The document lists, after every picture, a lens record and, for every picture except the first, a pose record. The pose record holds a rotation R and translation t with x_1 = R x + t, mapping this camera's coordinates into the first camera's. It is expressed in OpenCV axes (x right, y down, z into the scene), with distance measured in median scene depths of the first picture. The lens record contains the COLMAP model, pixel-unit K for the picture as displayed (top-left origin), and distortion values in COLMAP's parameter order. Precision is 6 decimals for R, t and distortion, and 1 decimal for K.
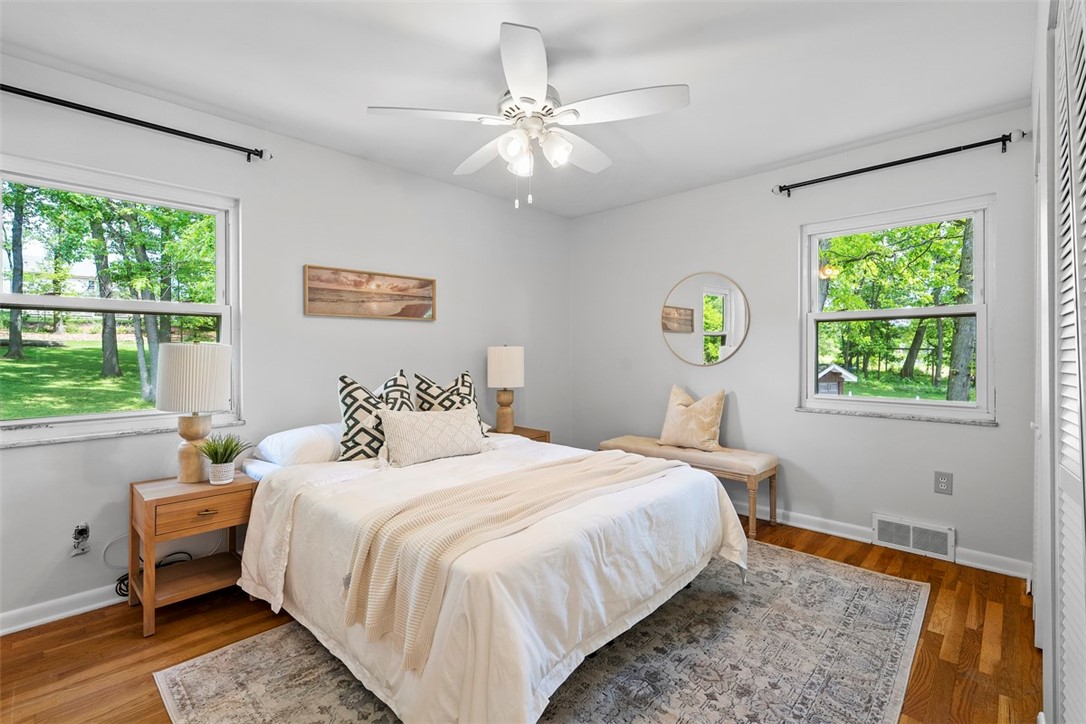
lens RADIAL K [[491.3, 0, 544.3], [0, 491.3, 353.9], [0, 0, 1]] dist [-0.005334, 0.001004]
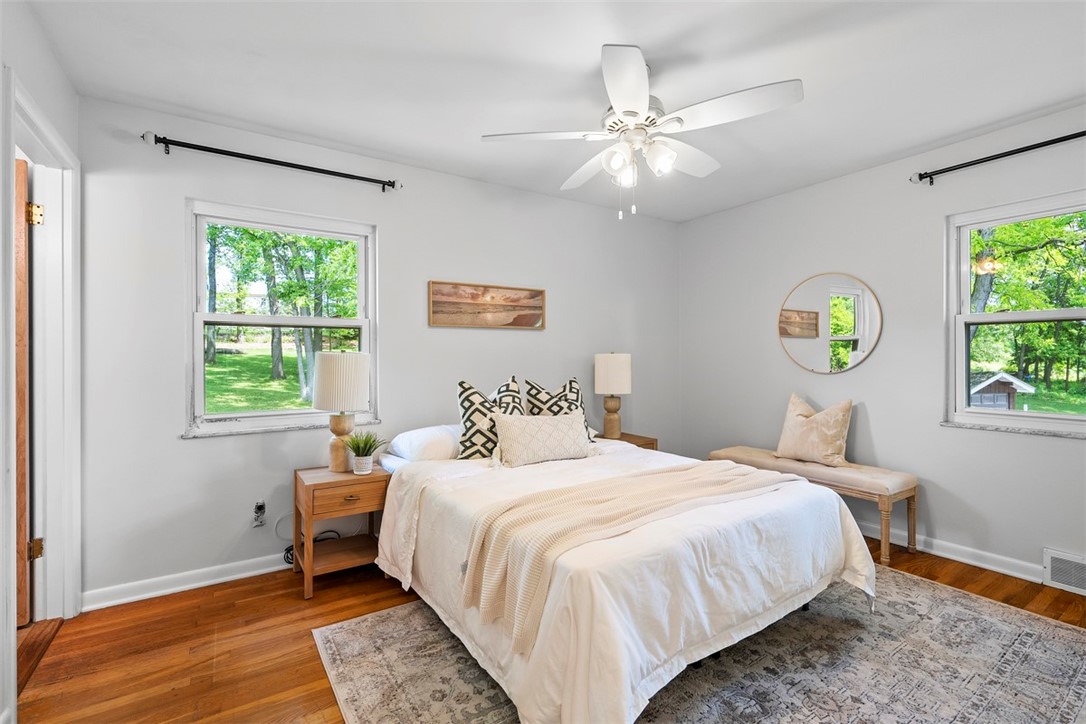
lens RADIAL K [[488.5, 0, 543.0], [0, 488.5, 362.0], [0, 0, 1]] dist [-0.003110, 0.000606]
pose [[0.974464, 0.000612, -0.224544, 0.010129], [0.000402, 0.999990, 0.004468, -0.003085], [0.224545, -0.004444, 0.974454, -0.018320]]
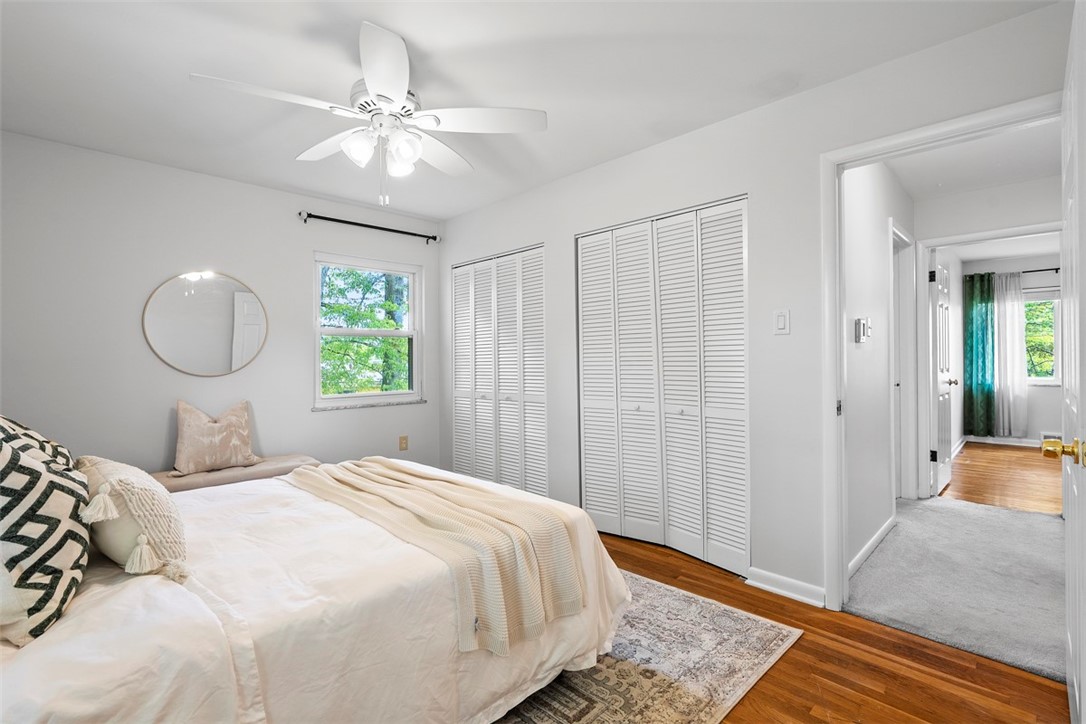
lens RADIAL K [[485.1, 0, 543.0], [0, 485.1, 362.0], [0, 0, 1]] dist [-0.083207, 0.000178]
pose [[0.025299, -0.009902, 0.999631, -0.695533], [0.015007, 0.999842, 0.009524, -0.003139], [-0.999567, 0.014761, 0.025444, 0.504741]]
